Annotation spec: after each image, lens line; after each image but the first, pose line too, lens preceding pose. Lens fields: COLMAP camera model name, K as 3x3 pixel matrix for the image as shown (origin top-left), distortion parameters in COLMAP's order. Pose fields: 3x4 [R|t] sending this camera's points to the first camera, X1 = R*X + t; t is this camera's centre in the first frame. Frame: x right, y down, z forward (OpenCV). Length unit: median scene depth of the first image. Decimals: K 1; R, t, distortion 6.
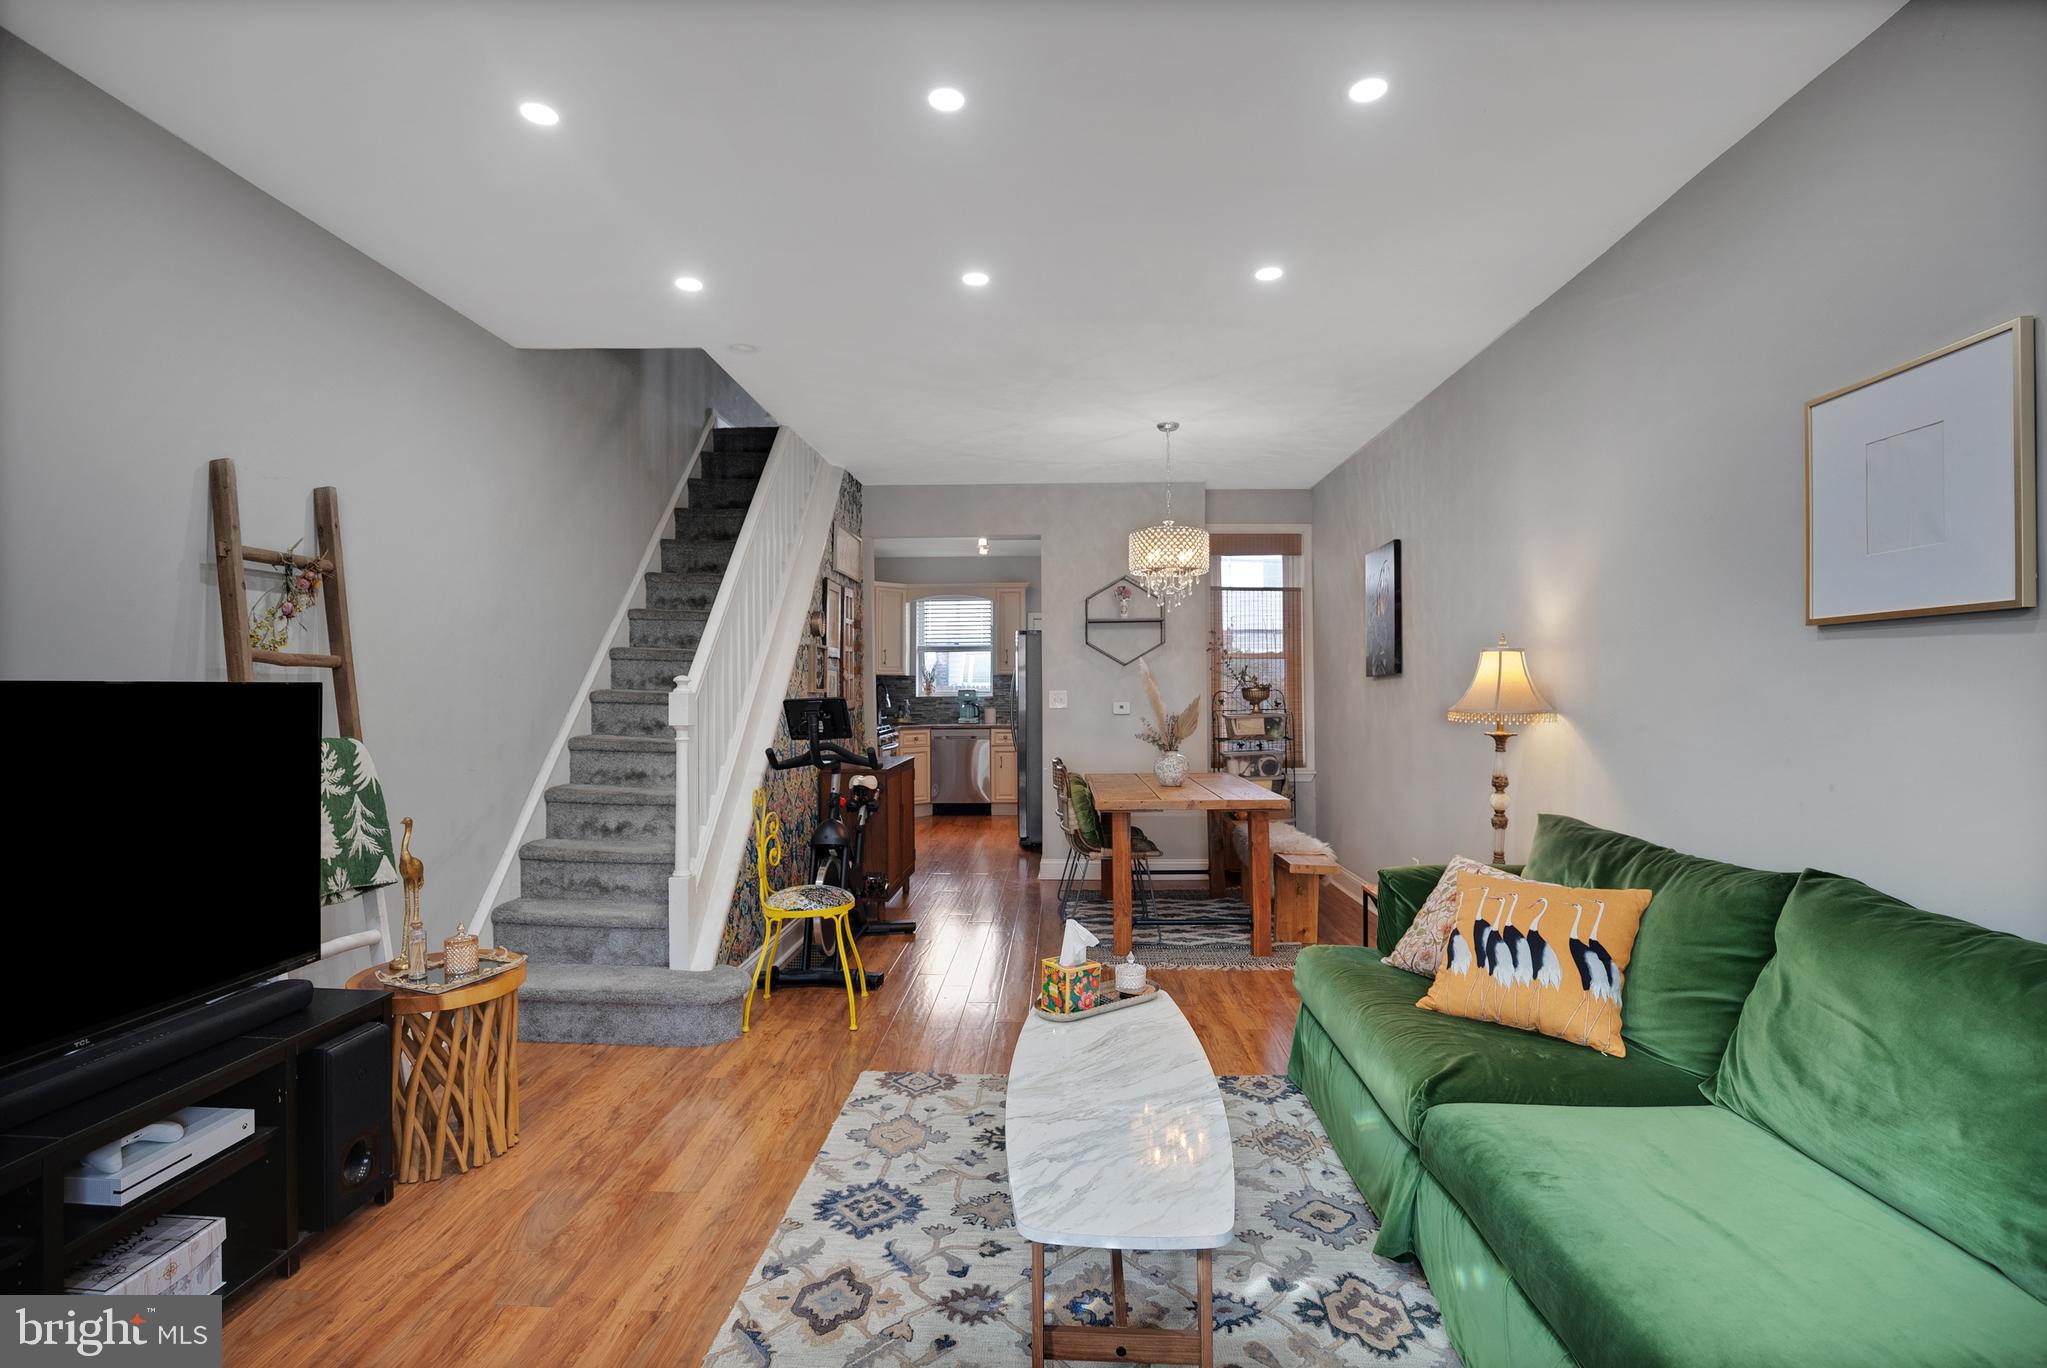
lens RADIAL K [[950.4, 0, 1023.5], [0, 950.4, 684.0], [0, 0, 1]] dist [-0.039200, 0.007392]
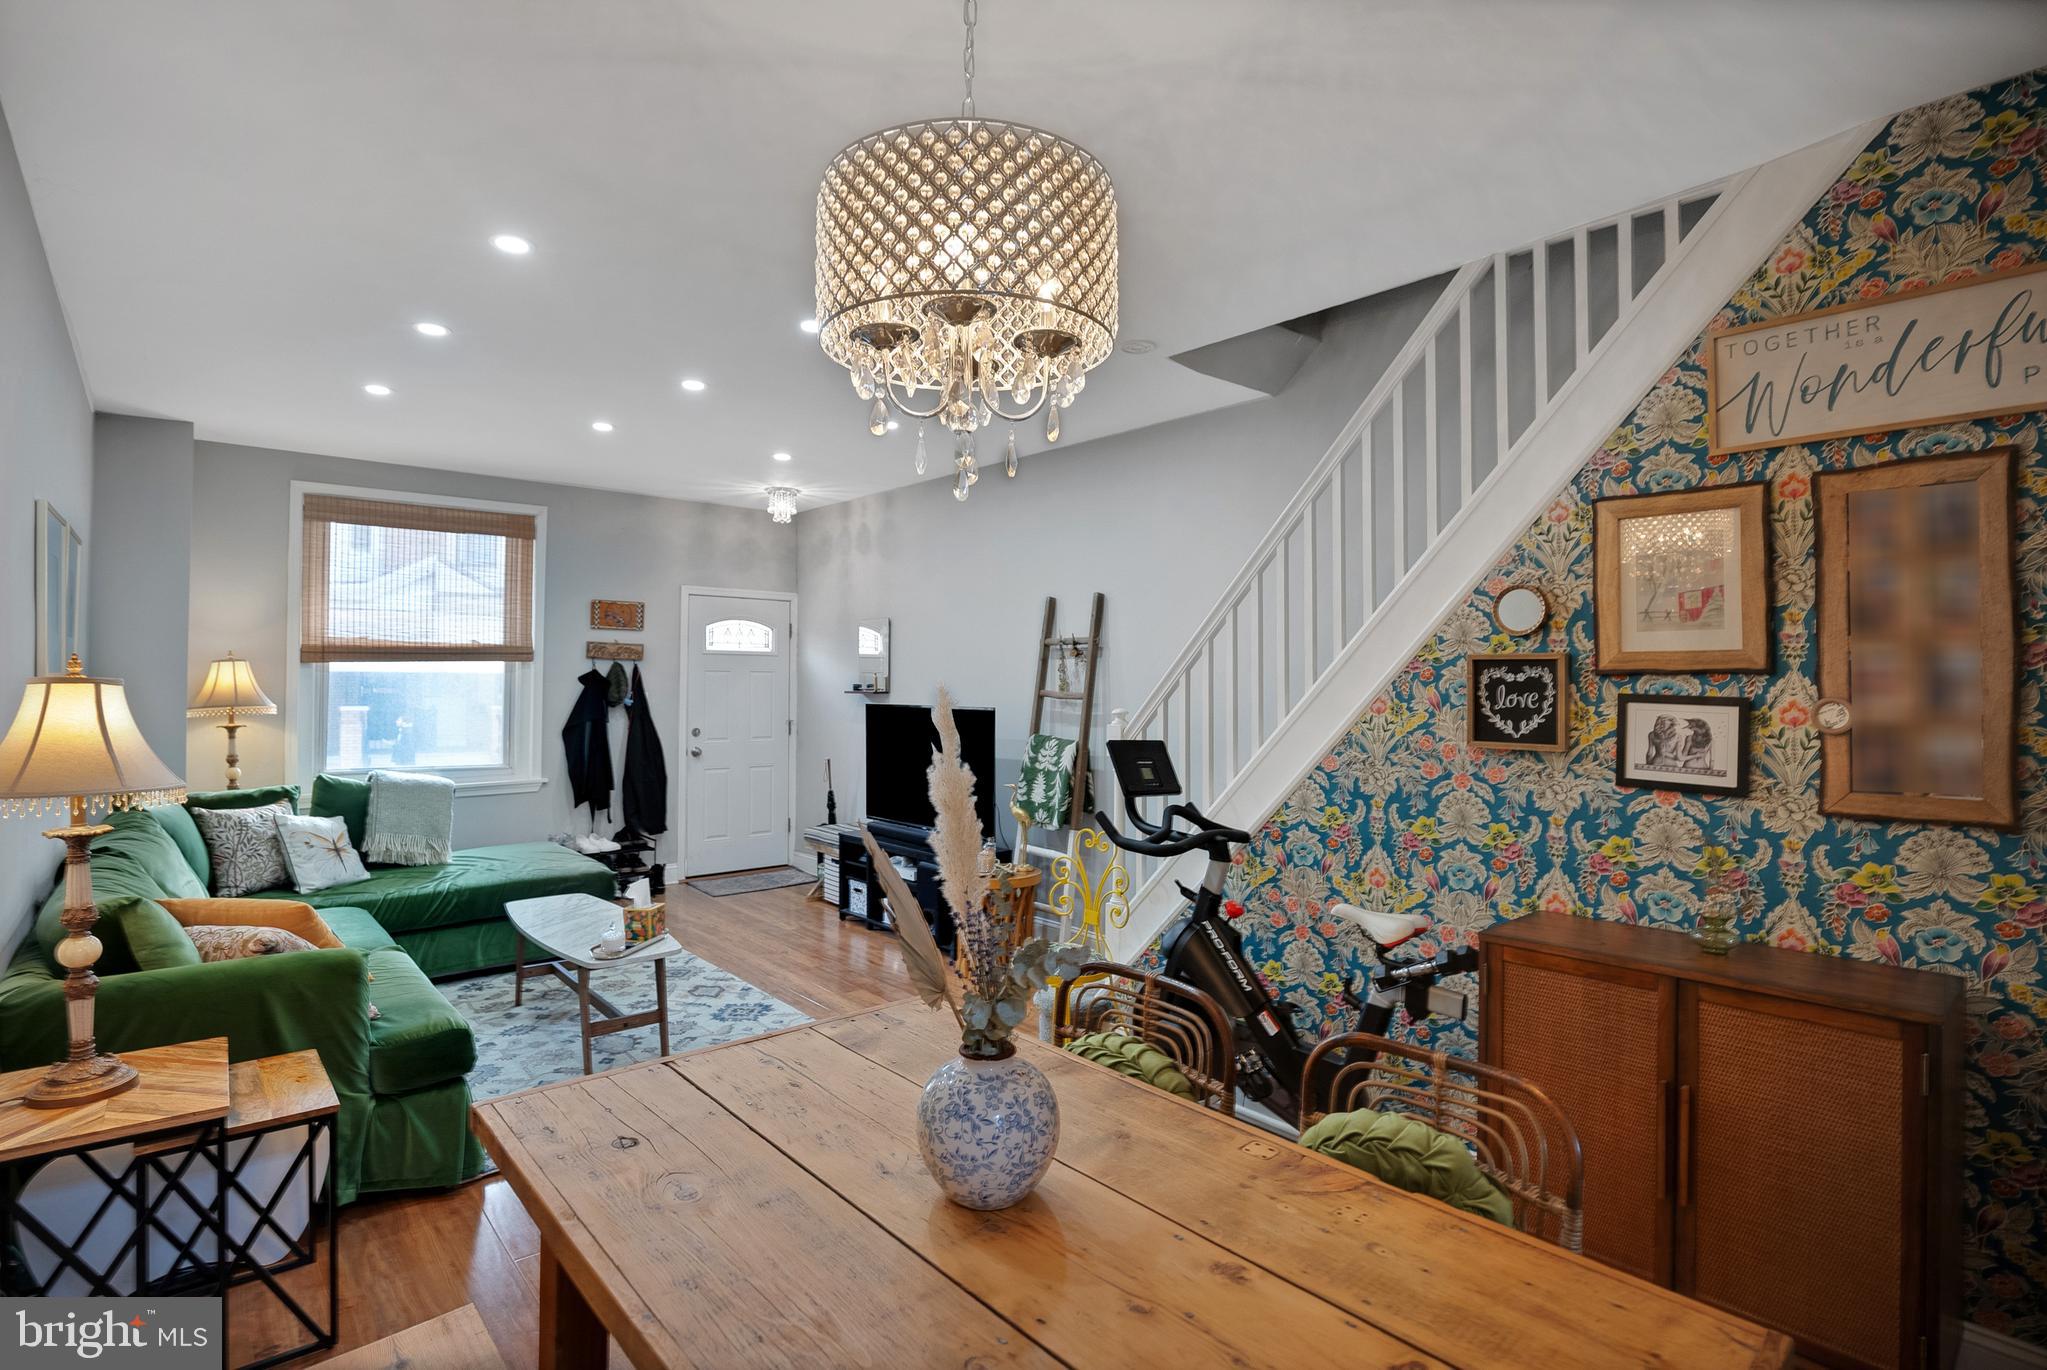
lens RADIAL K [[1008.3, 0, 975.0], [0, 1008.3, 679.1], [0, 0, 1]] dist [0.019584, 0.000099]
pose [[-0.749696, -0.005032, -0.661764, 0.738329], [-0.003111, 0.999987, -0.004080, -0.054448], [0.661776, -0.001000, -0.749701, 2.624980]]
